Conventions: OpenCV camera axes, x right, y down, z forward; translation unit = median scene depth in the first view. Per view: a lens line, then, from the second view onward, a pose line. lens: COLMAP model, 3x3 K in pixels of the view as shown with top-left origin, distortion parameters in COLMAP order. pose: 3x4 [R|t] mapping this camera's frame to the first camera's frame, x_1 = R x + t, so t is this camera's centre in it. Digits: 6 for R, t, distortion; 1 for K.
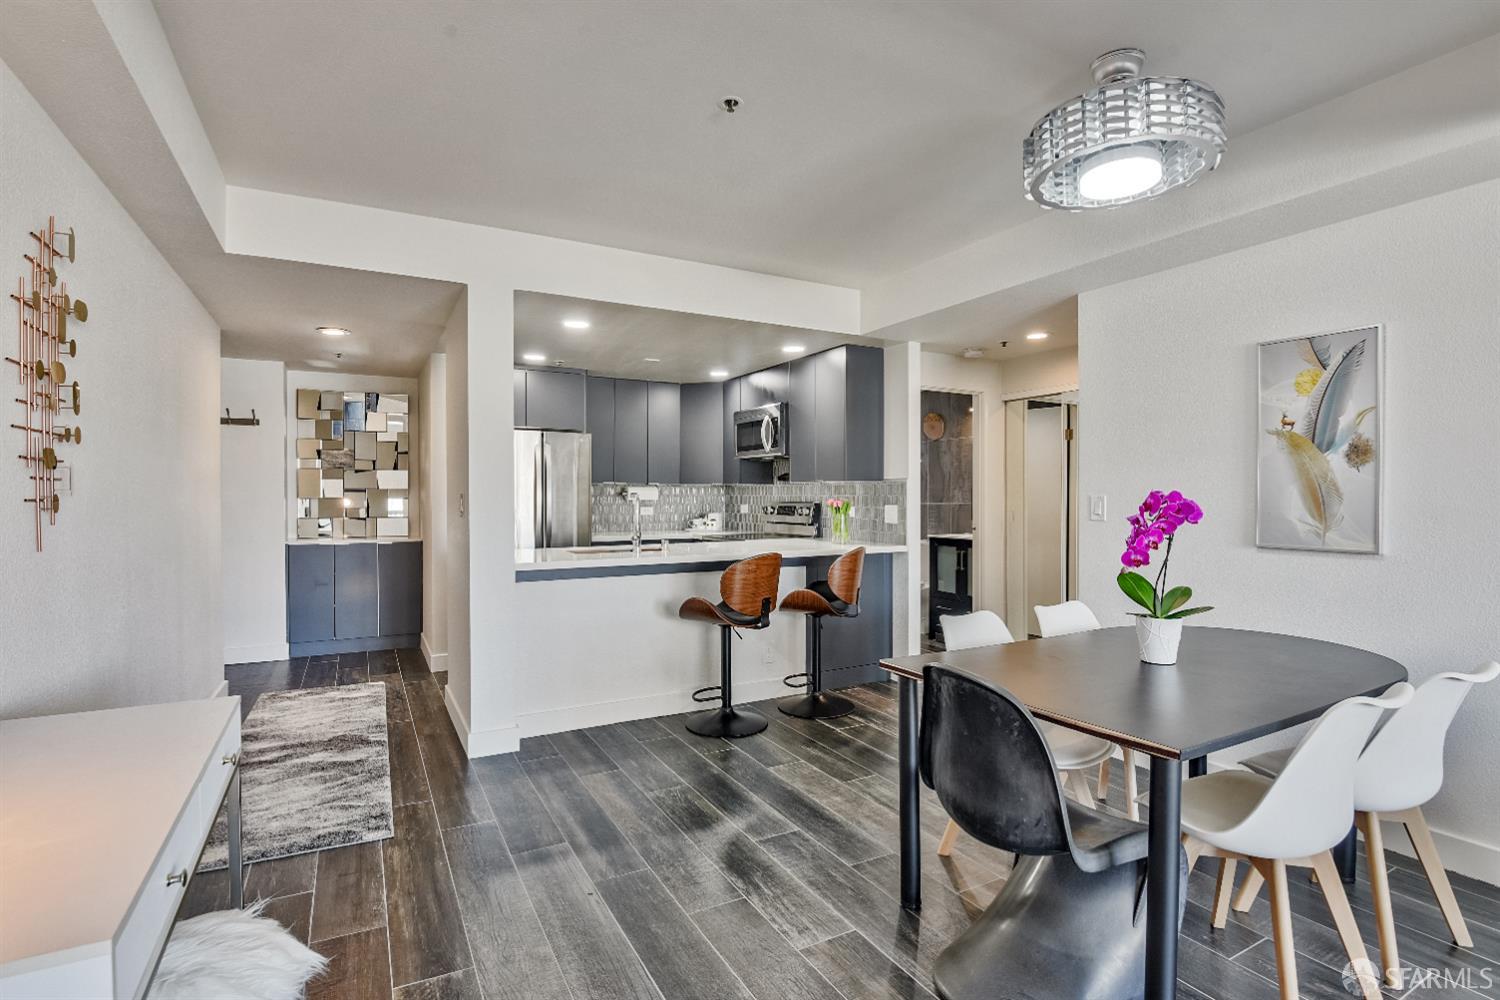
lens RADIAL K [[705.5, 0, 750.0], [0, 705.5, 500.0], [0, 0, 1]] dist [-0.010224, -0.000711]
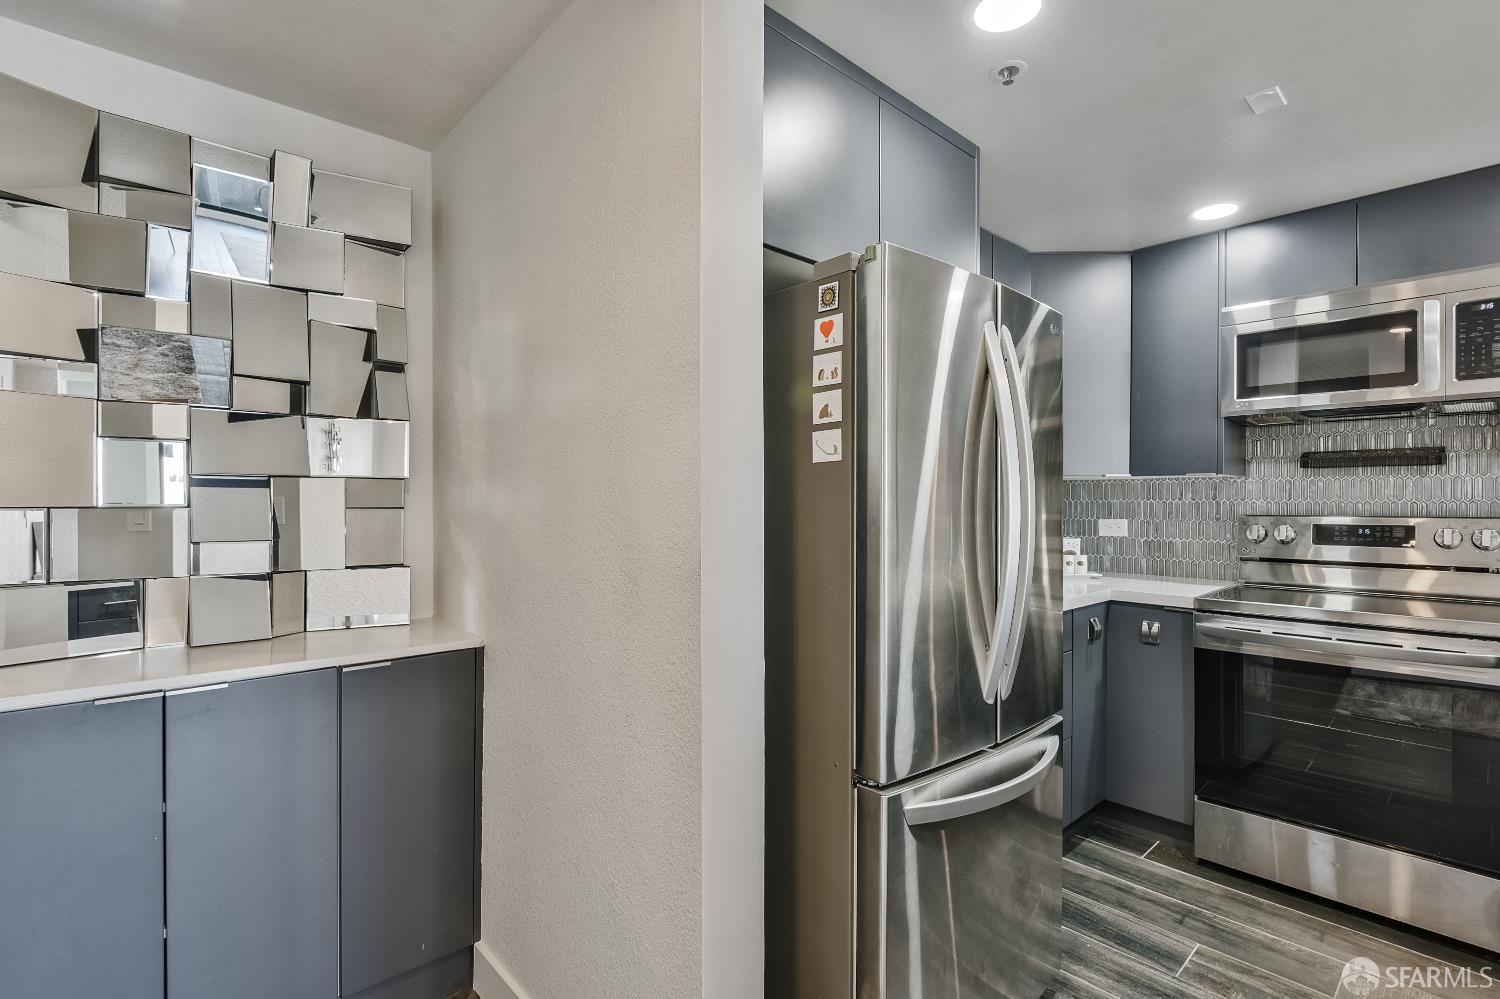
lens RADIAL K [[705.5, 0, 750.0], [0, 705.5, 499.5], [0, 0, 1]] dist [-0.010224, -0.000711]
pose [[0.972638, 0.002166, 0.232314, -0.442500], [-0.000215, 0.999964, -0.008427, -0.003516], [-0.232324, 0.008146, 0.972604, 0.703251]]
